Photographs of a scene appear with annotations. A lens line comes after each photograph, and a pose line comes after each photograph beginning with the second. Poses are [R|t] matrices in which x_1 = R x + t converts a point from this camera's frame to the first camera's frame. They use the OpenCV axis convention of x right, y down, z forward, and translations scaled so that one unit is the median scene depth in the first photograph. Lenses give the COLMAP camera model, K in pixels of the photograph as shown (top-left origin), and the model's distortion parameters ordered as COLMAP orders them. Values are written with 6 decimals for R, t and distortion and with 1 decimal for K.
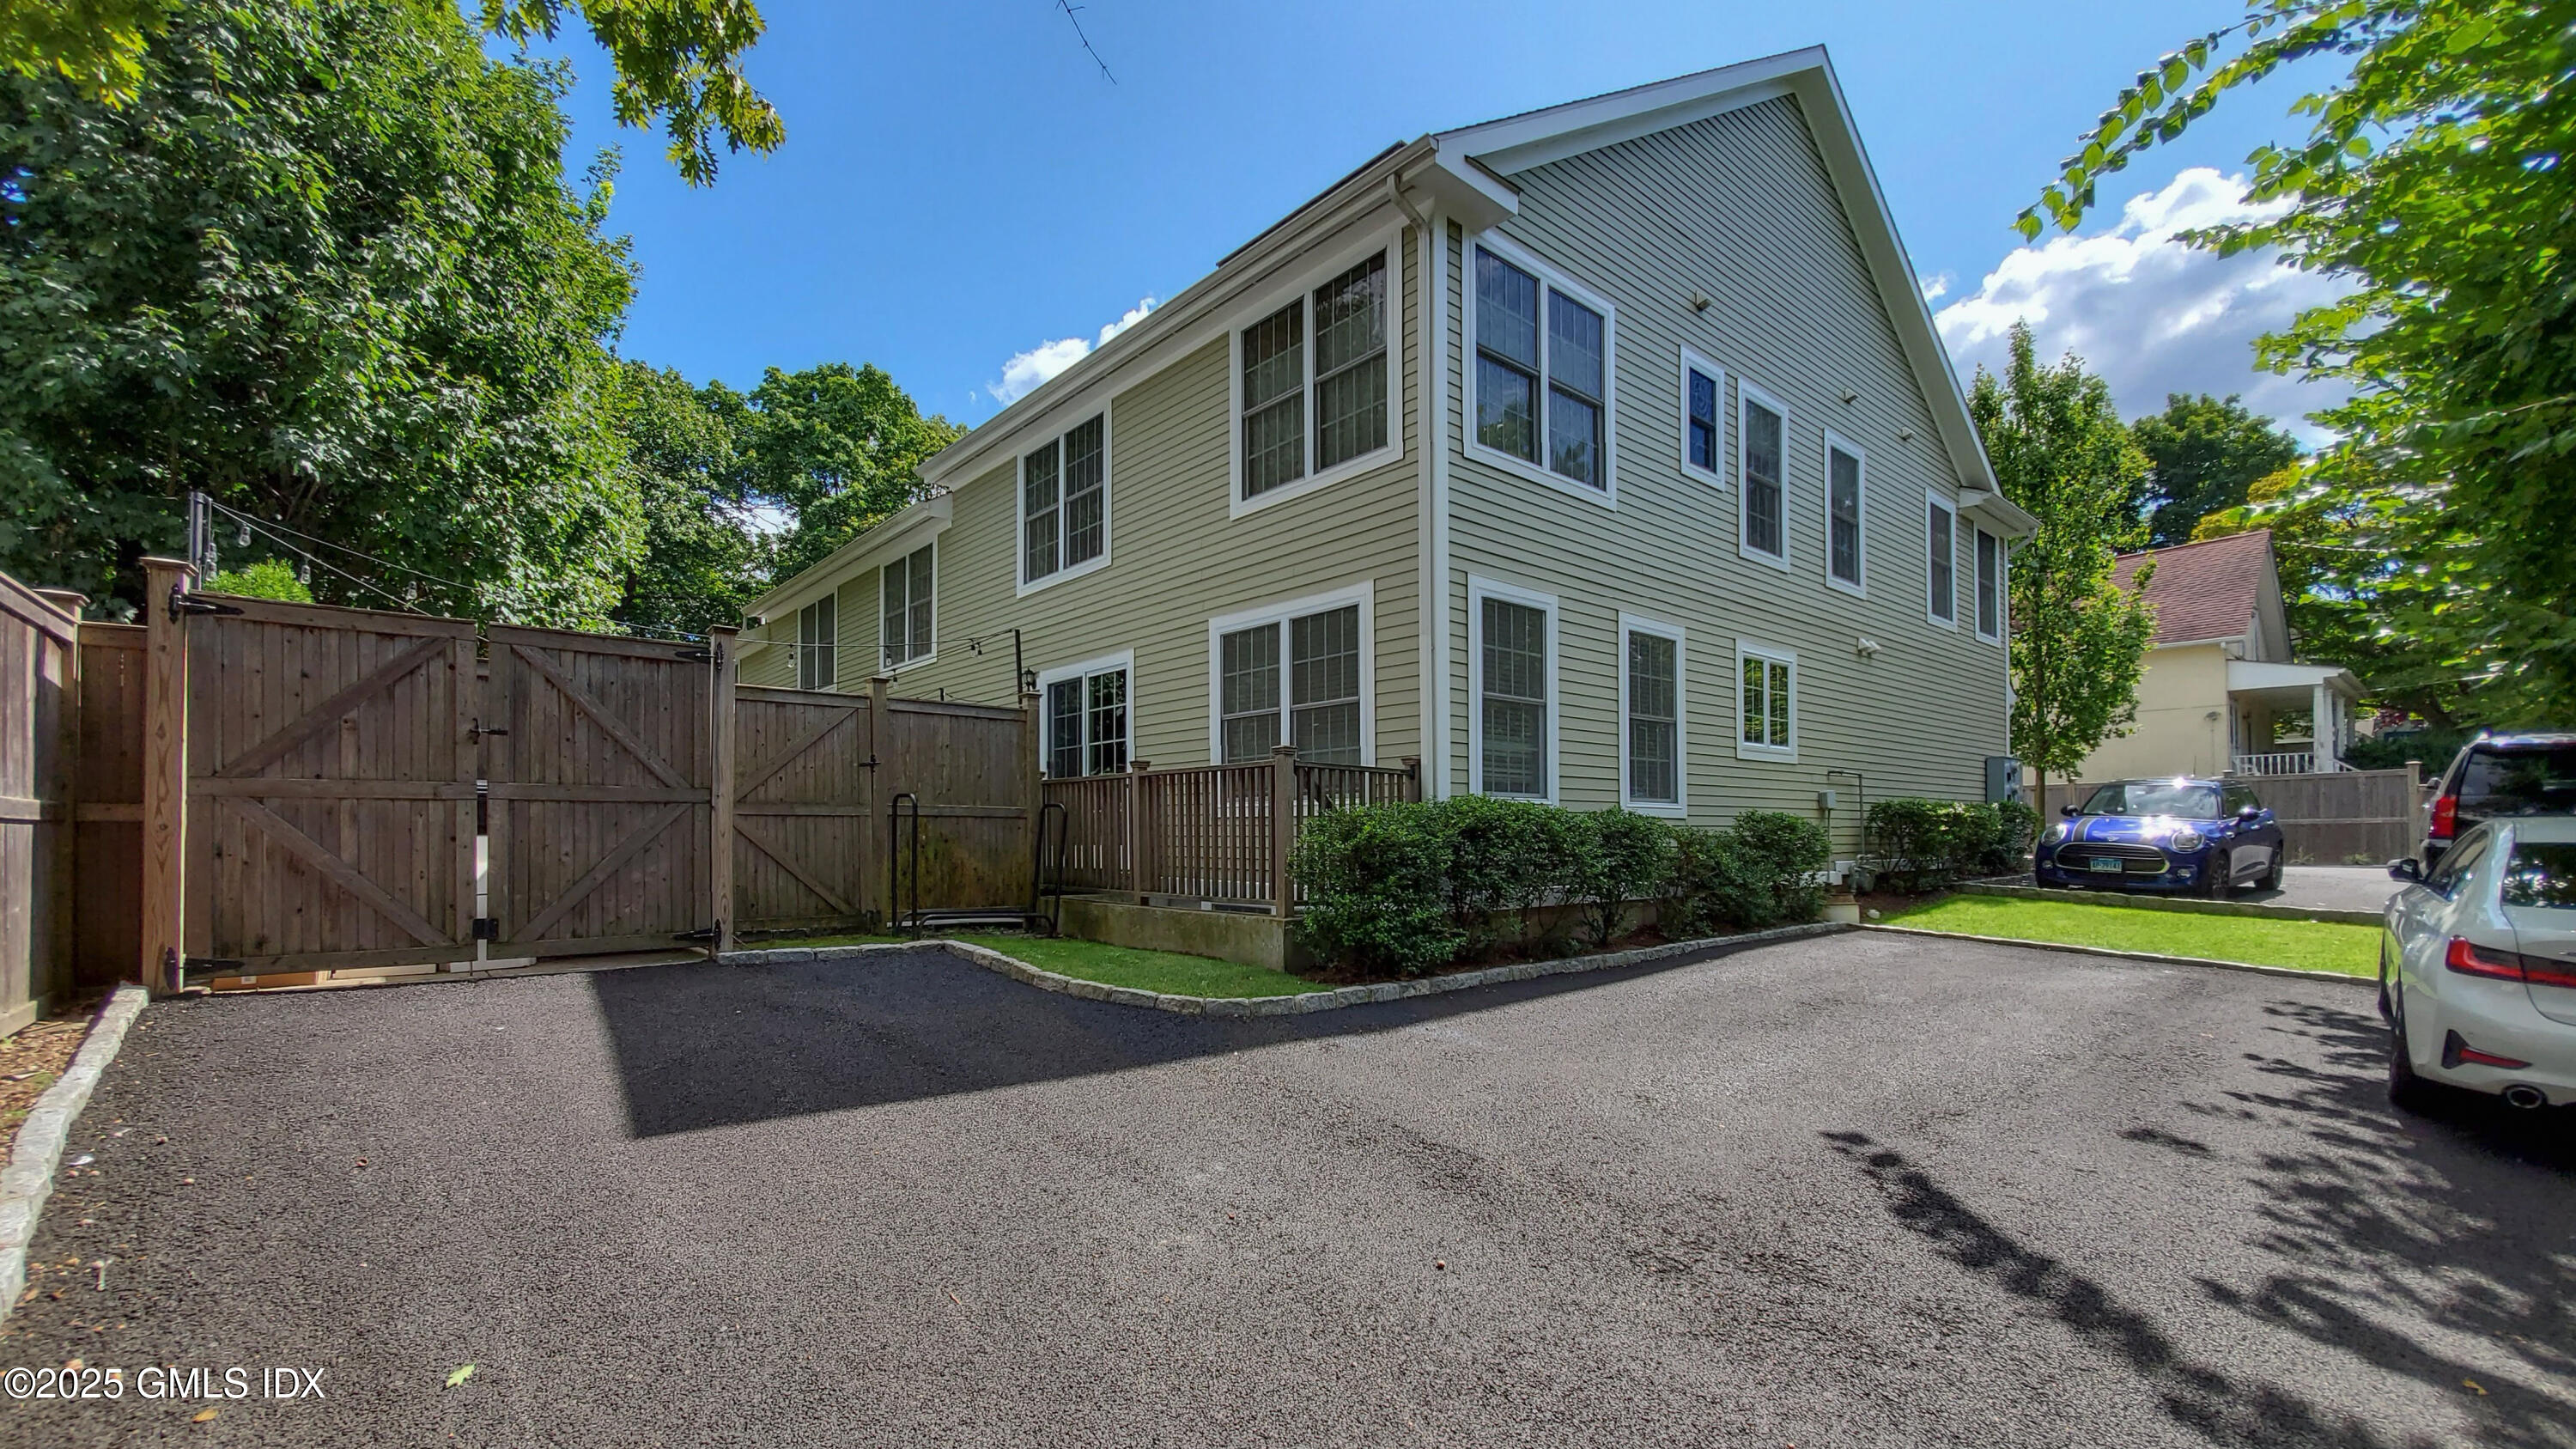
lens RADIAL K [[1044.5, 0, 1288.3], [0, 1044.5, 662.6], [0, 0, 1]] dist [0.000217, 0.000068]
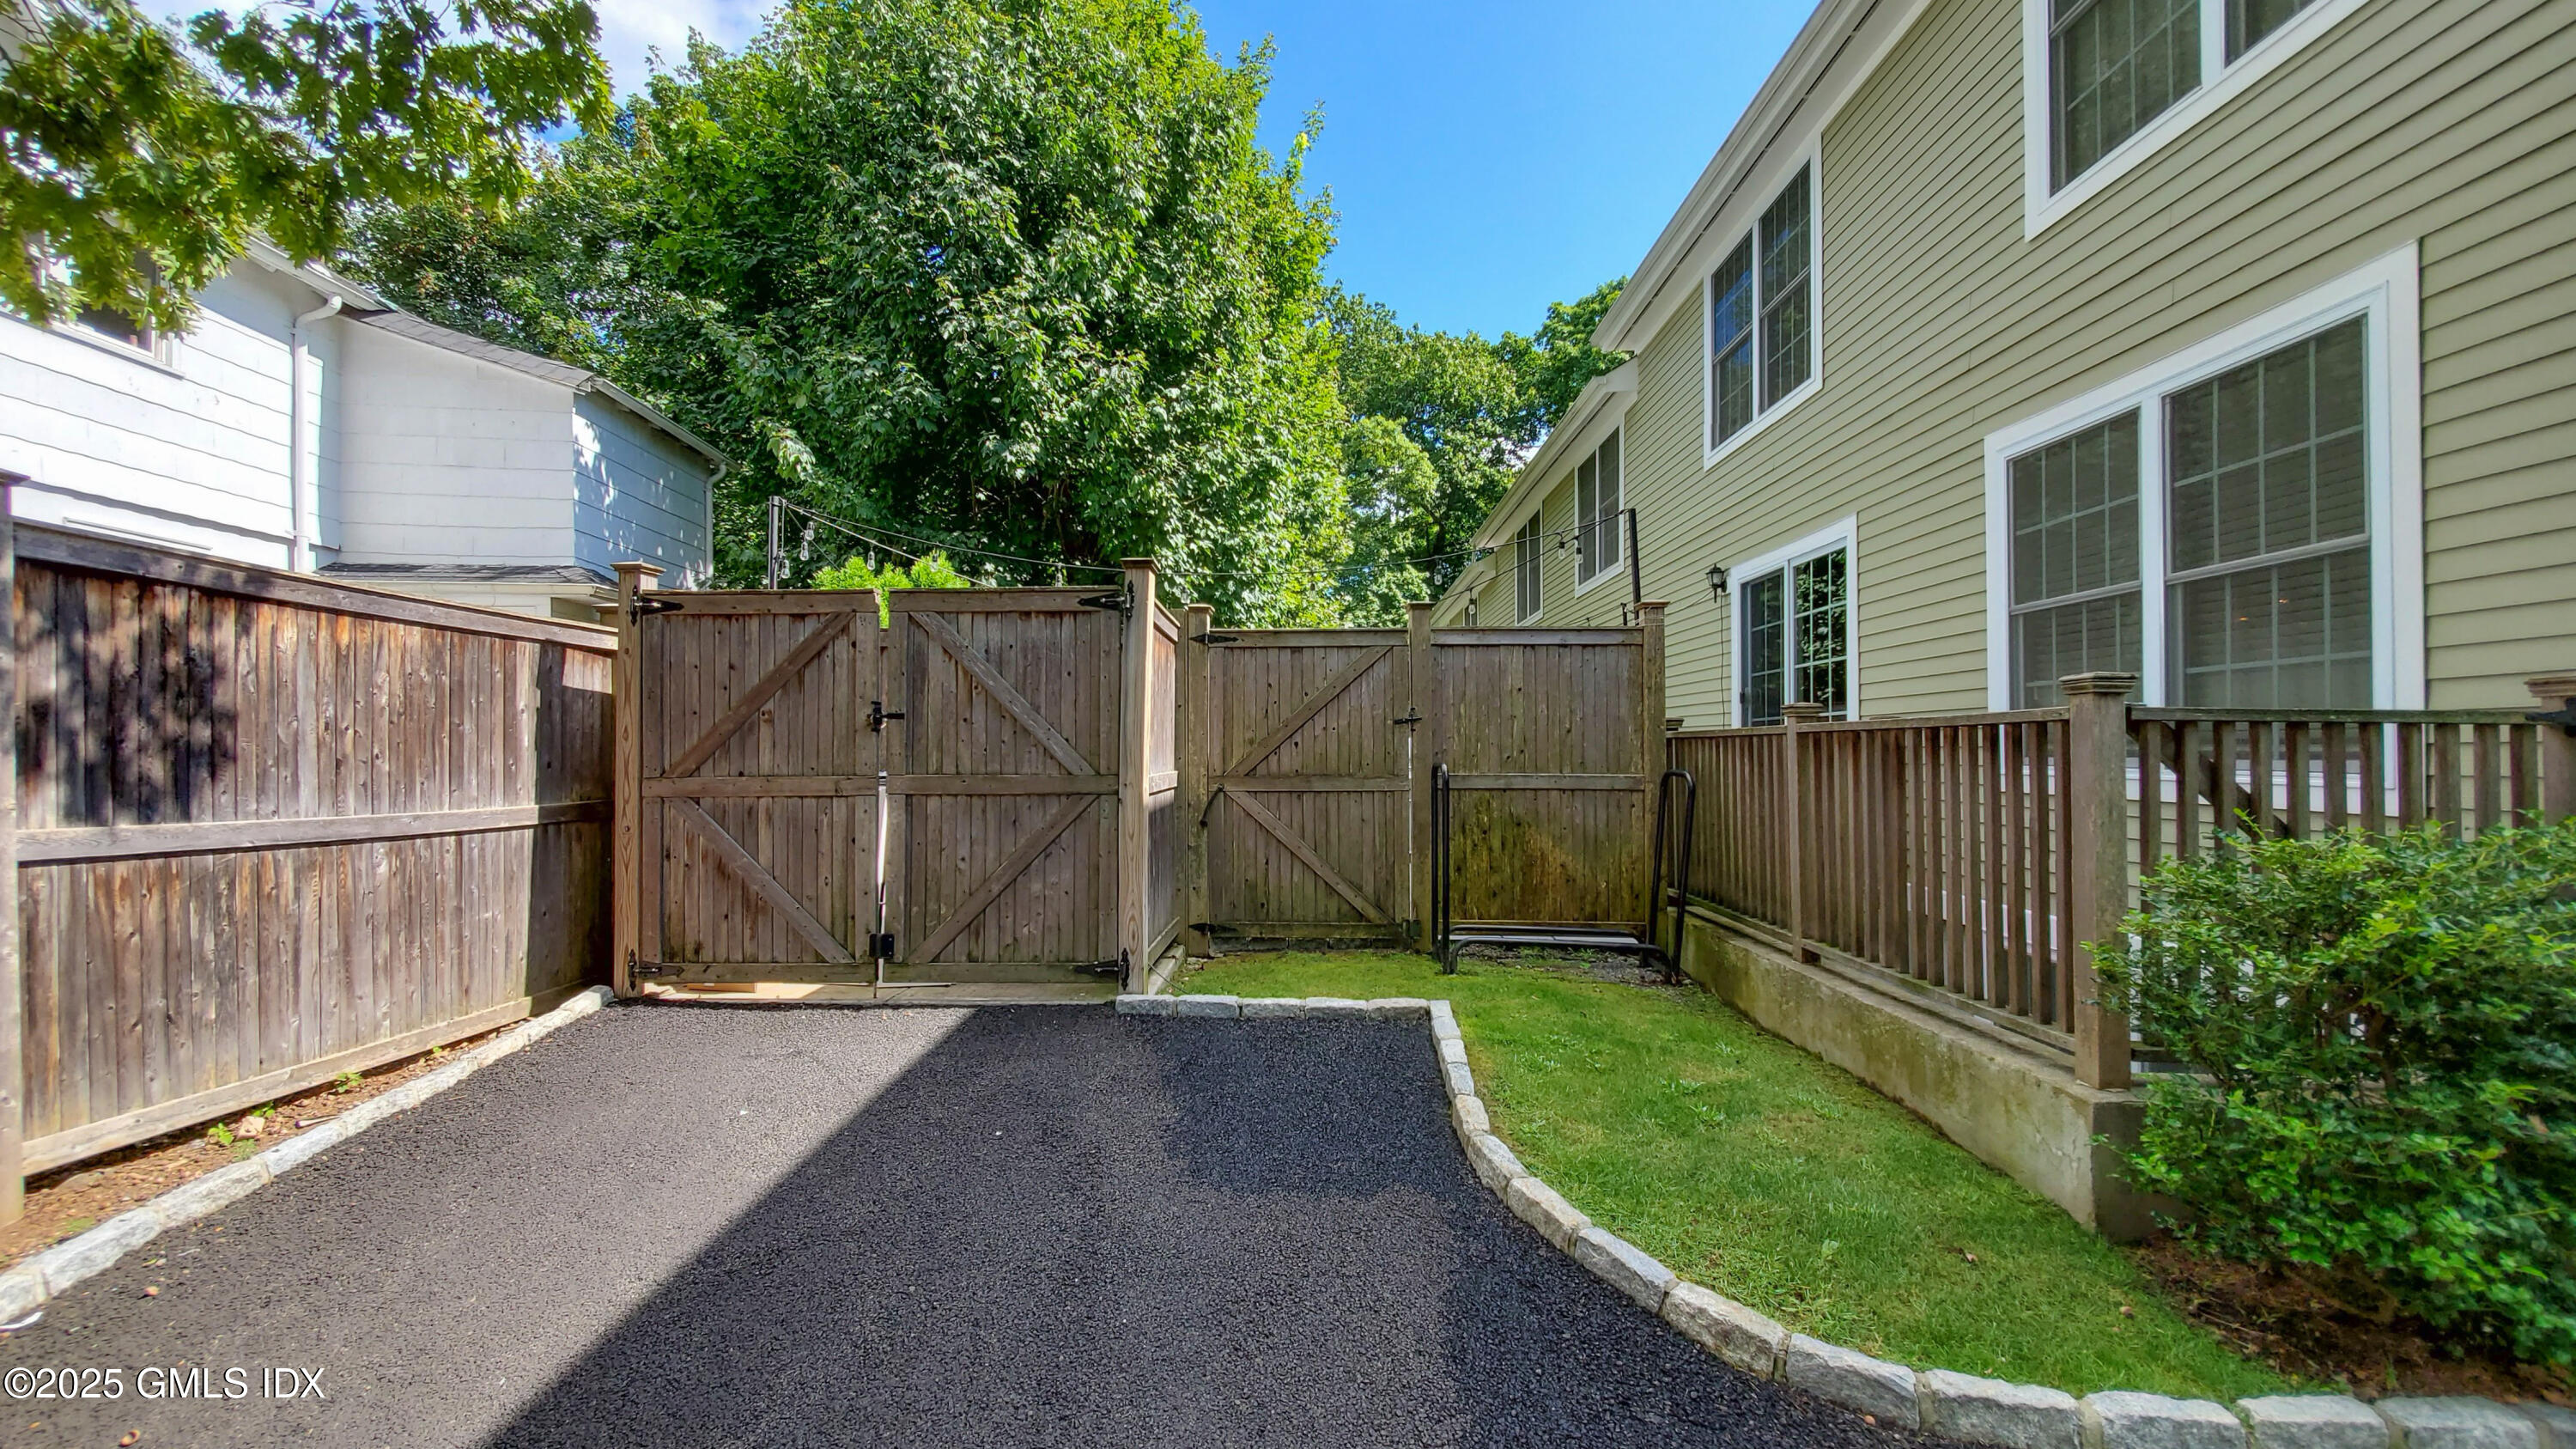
lens RADIAL K [[1022.6, 0, 1284.0], [0, 1022.6, 730.1], [0, 0, 1]] dist [-0.001366, -0.000261]
pose [[0.724372, -0.013625, -0.689275, 0.039007], [0.114335, 0.988333, 0.100620, 0.022268], [0.679863, -0.151695, 0.717479, 0.452886]]
